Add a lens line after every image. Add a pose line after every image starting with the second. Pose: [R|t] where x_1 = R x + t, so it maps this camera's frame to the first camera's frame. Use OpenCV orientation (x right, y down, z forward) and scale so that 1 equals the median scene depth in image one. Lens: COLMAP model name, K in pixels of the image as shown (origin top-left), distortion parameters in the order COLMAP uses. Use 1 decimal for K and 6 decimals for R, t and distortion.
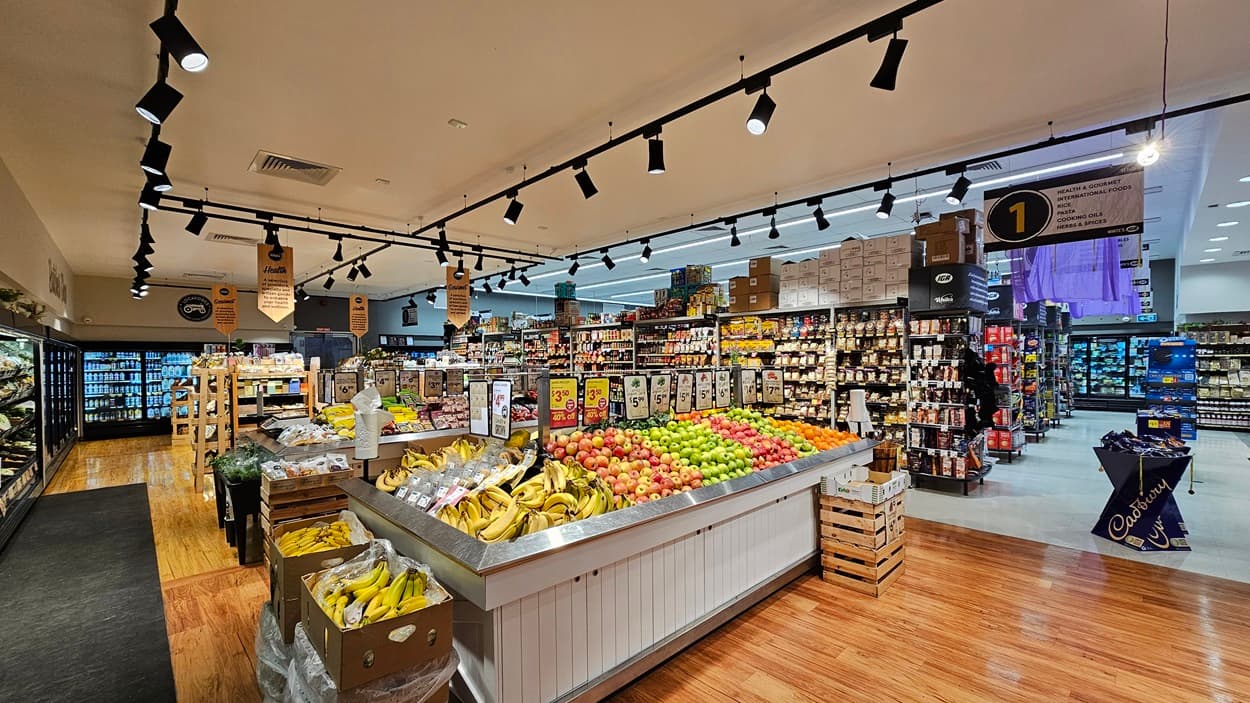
lens RADIAL K [[512.1, 0, 624.1], [0, 512.1, 367.8], [0, 0, 1]] dist [-0.002107, 0.000505]
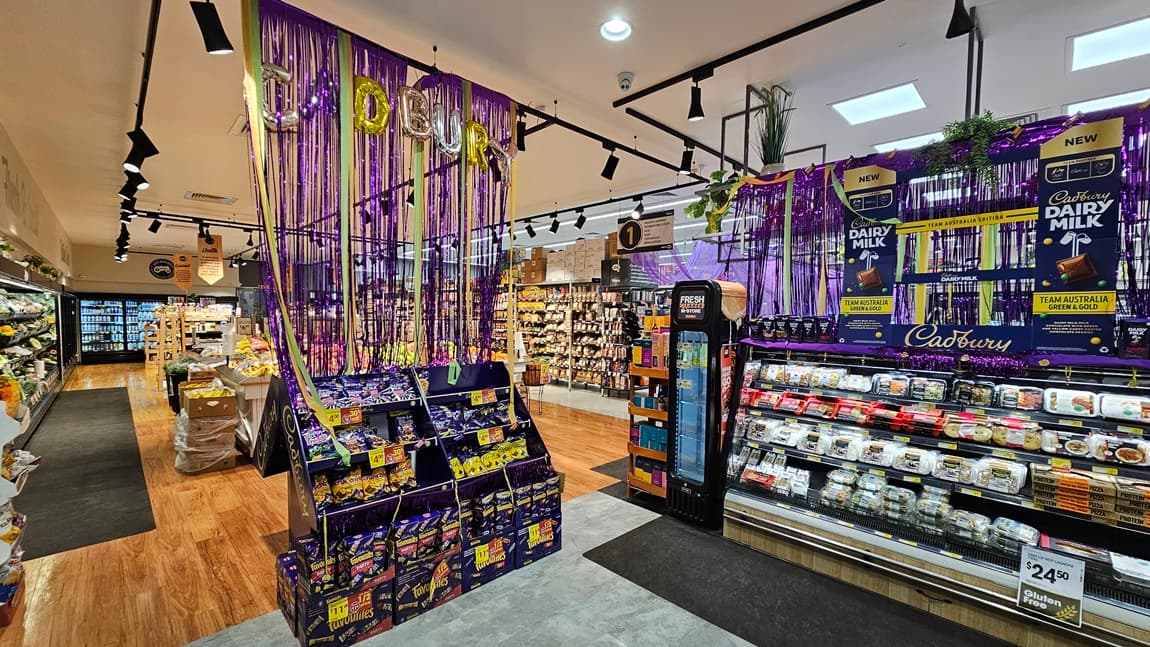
lens RADIAL K [[471.1, 0, 574.1], [0, 471.1, 338.5], [0, 0, 1]] dist [-0.002107, 0.000505]
pose [[0.999768, 0.019892, 0.008220, 0.393868], [-0.020161, 0.999220, 0.033953, 0.003058], [-0.007538, -0.034111, 0.999390, -0.417346]]
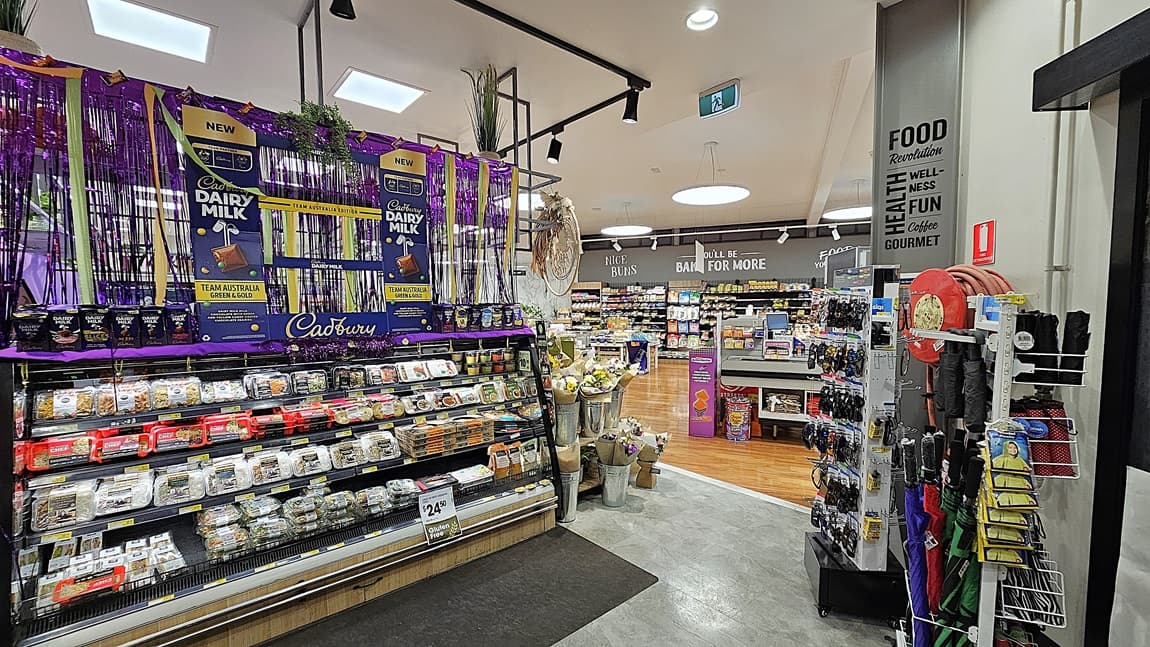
lens RADIAL K [[471.1, 0, 574.1], [0, 471.1, 338.5], [0, 0, 1]] dist [-0.002107, 0.000505]
pose [[0.059667, -0.057661, 0.996552, 0.332559], [0.024473, 0.998115, 0.056286, 0.002854], [-0.997918, 0.021030, 0.060965, -0.241402]]
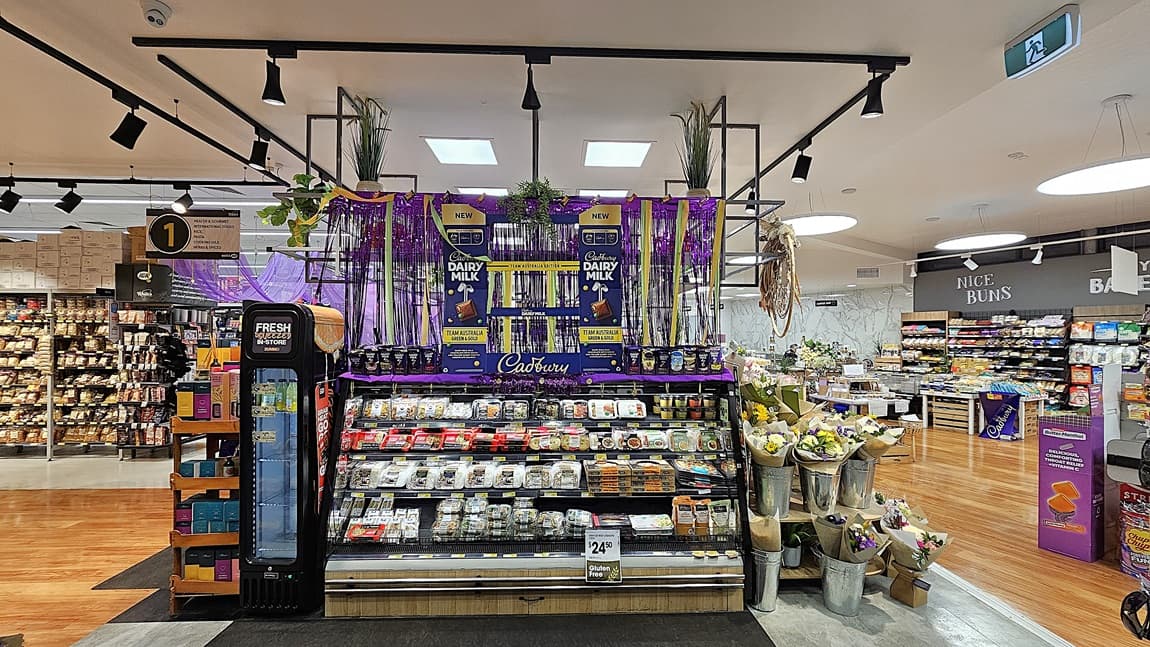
lens RADIAL K [[471.1, 0, 574.1], [0, 471.1, 338.5], [0, 0, 1]] dist [-0.002107, 0.000505]
pose [[0.672193, 0.011272, 0.740290, 0.400765], [0.002893, 0.999836, -0.017850, -0.007737], [-0.740370, 0.014140, 0.672051, -0.363690]]
